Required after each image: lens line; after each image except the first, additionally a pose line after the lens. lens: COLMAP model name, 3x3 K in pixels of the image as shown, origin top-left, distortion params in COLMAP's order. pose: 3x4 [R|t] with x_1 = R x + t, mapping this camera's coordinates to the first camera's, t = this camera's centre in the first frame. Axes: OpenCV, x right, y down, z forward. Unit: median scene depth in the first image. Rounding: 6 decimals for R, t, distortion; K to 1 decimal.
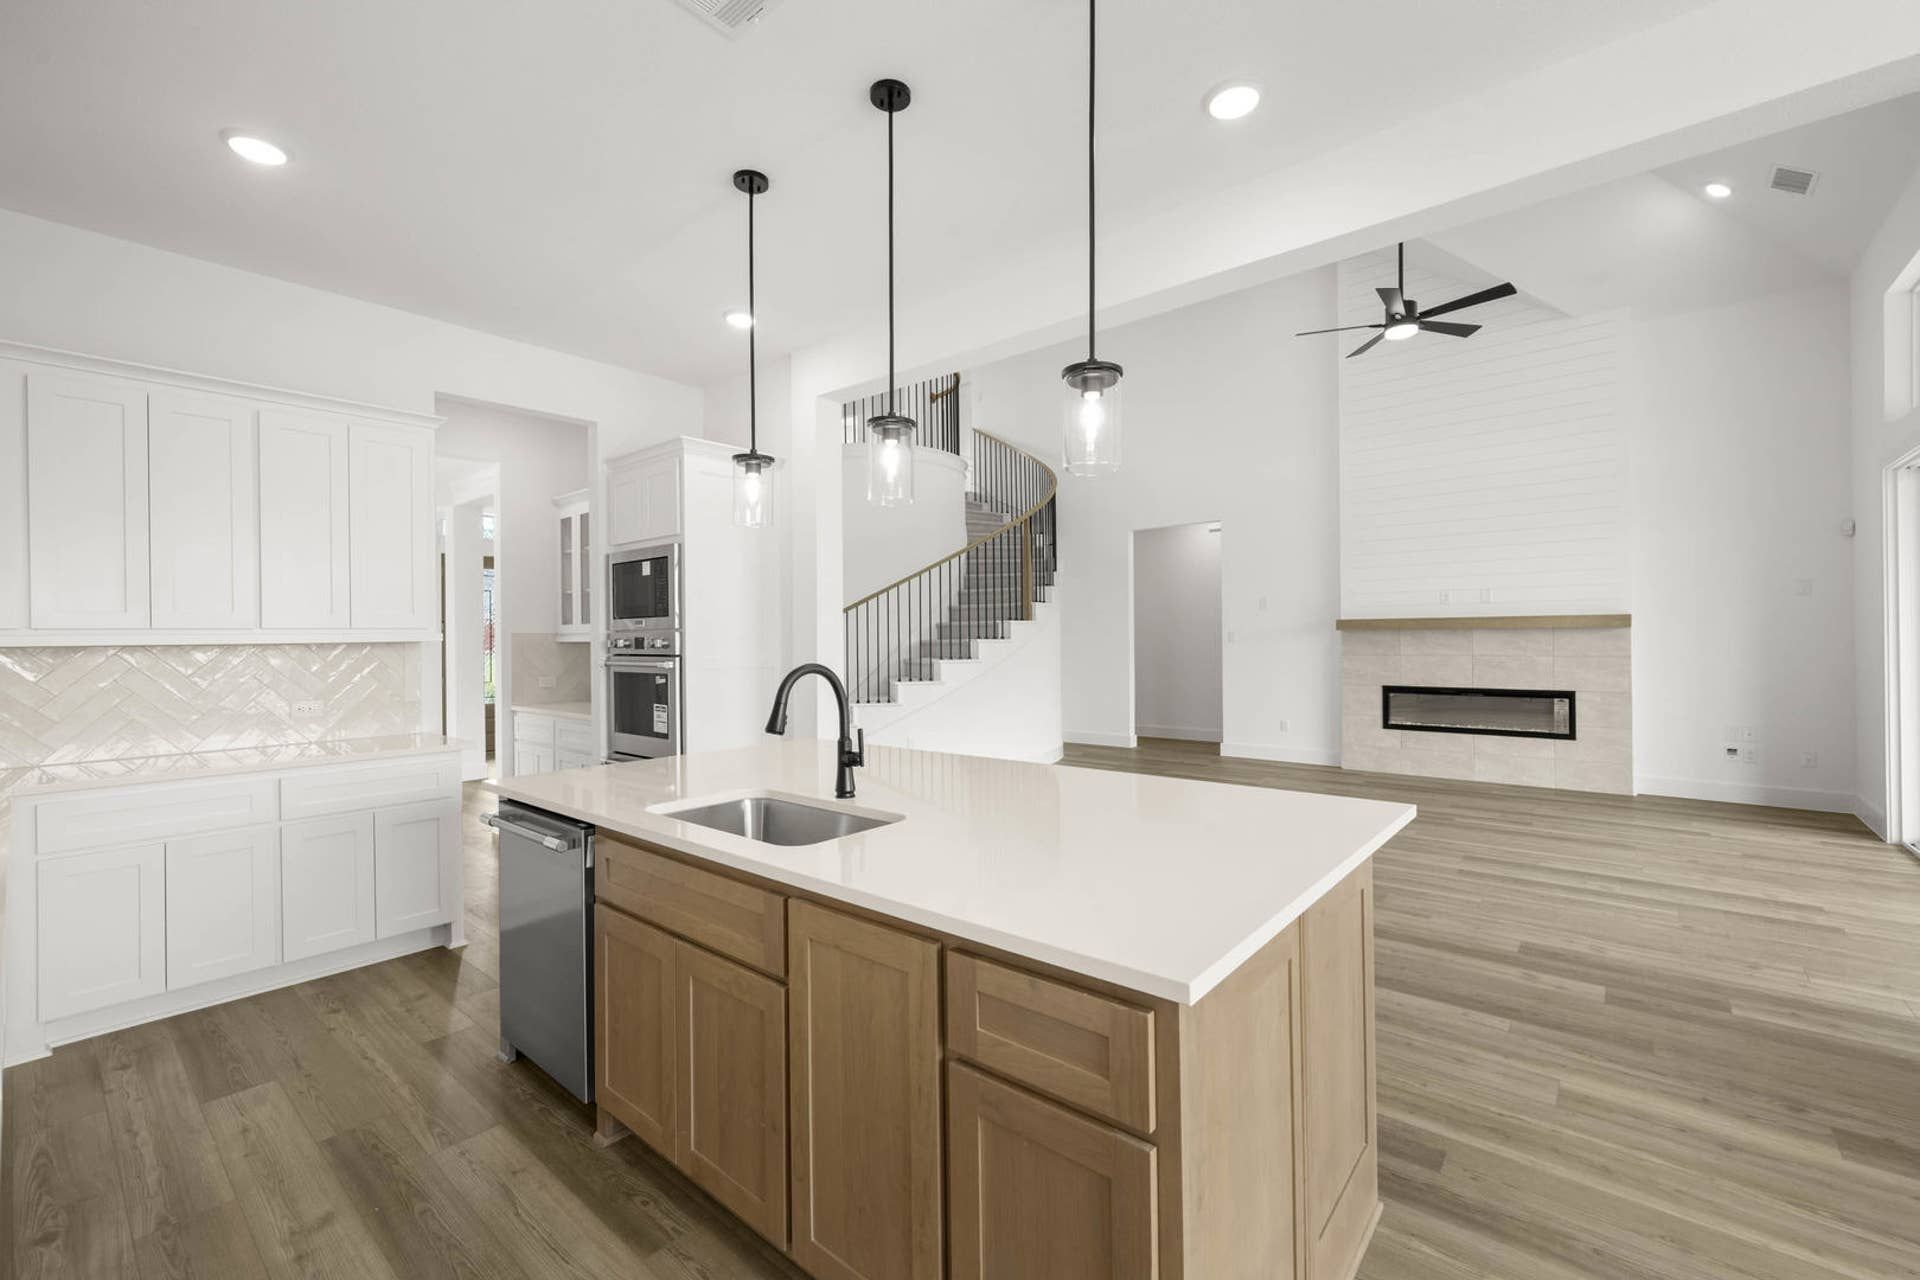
lens RADIAL K [[766.9, 0, 956.1], [0, 766.9, 636.5], [0, 0, 1]] dist [0.000464, 0.000019]
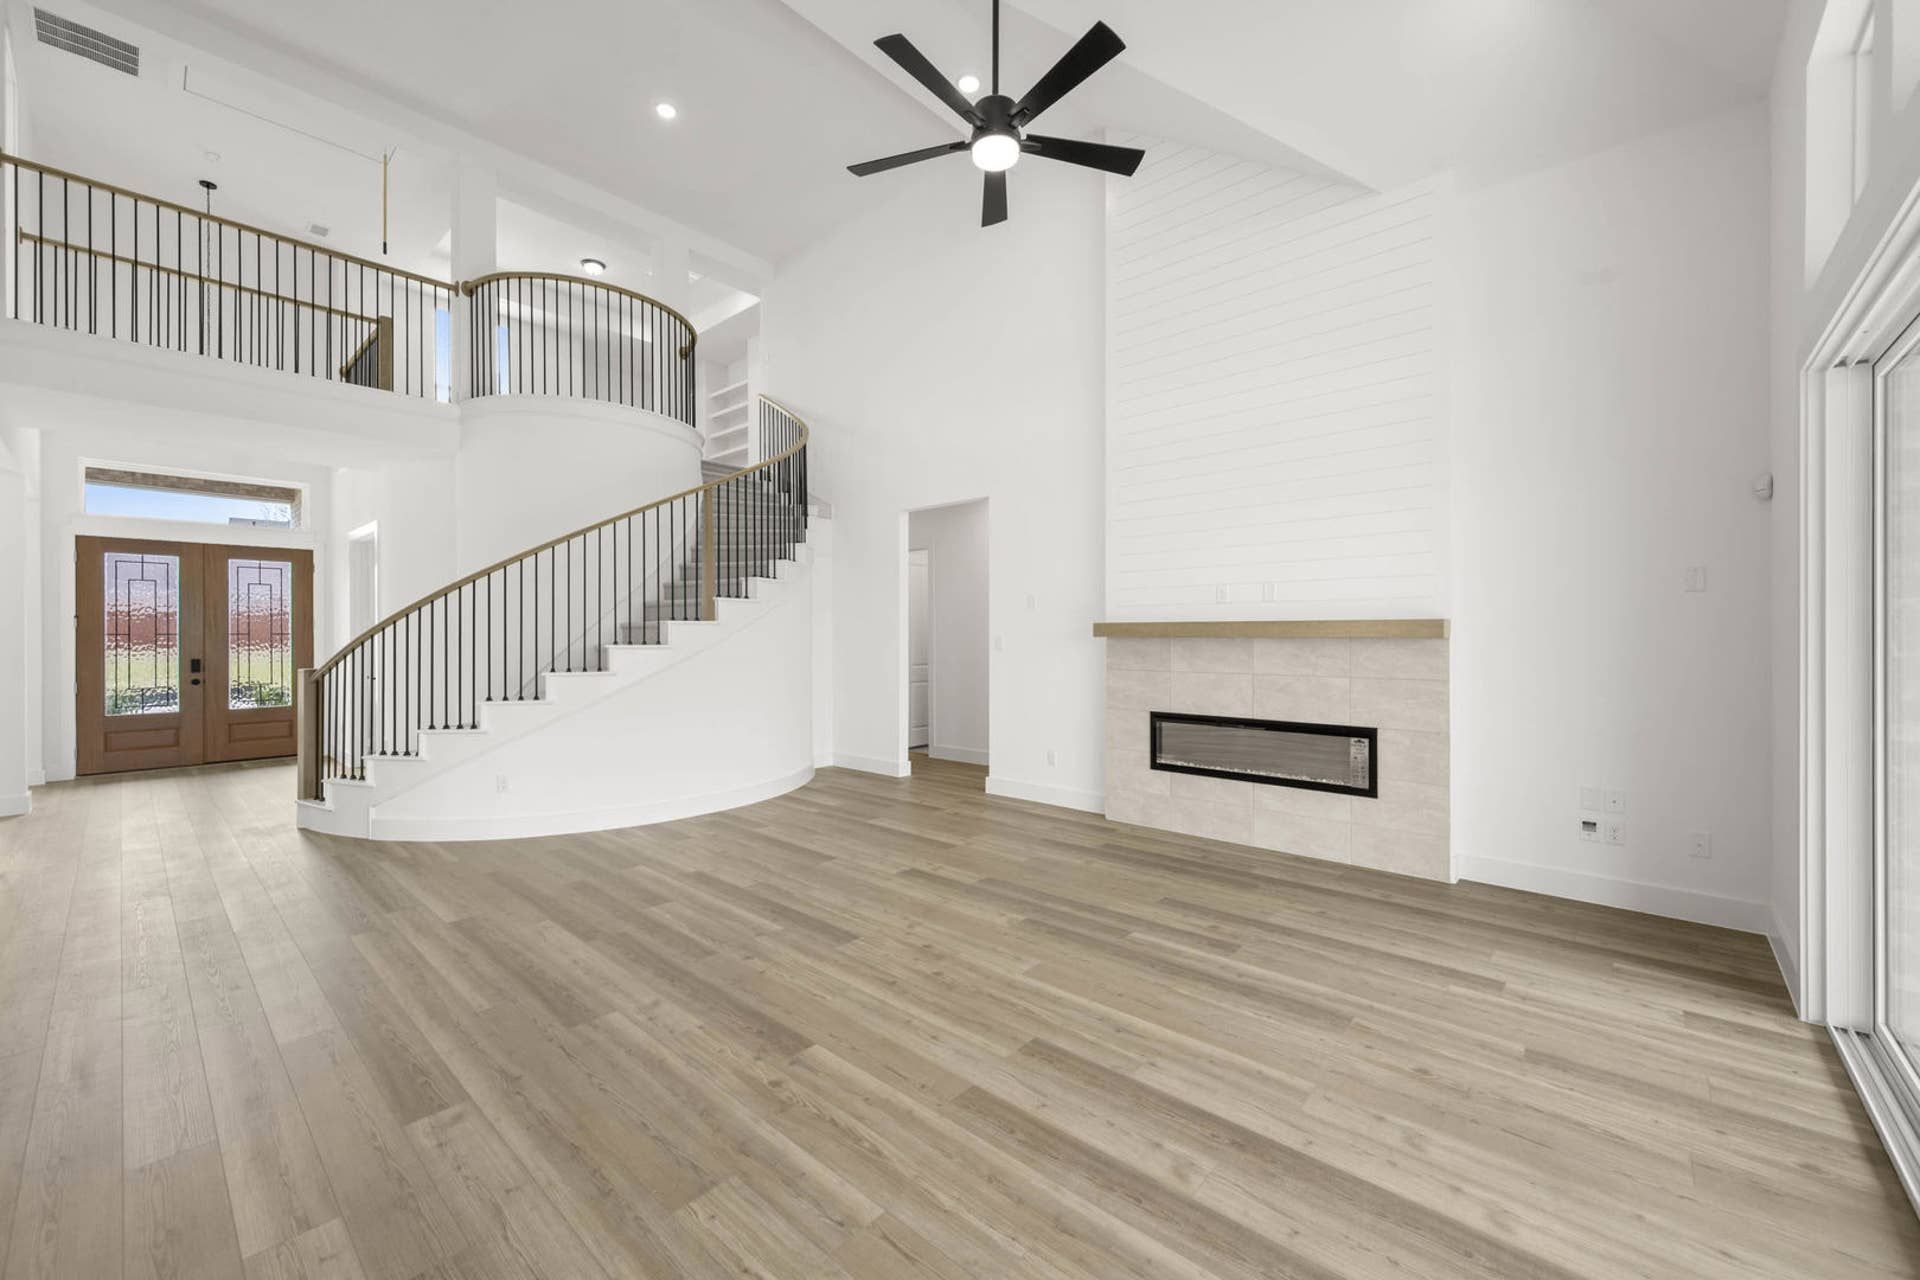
lens RADIAL K [[737.5, 0, 947.9], [0, 737.5, 636.3], [0, 0, 1]] dist [0.001331, 0.000176]
pose [[0.999597, 0.007605, -0.027350, 0.428364], [-0.007509, 0.999965, 0.003635, -0.011825], [0.027377, -0.003428, 0.999619, 0.313163]]
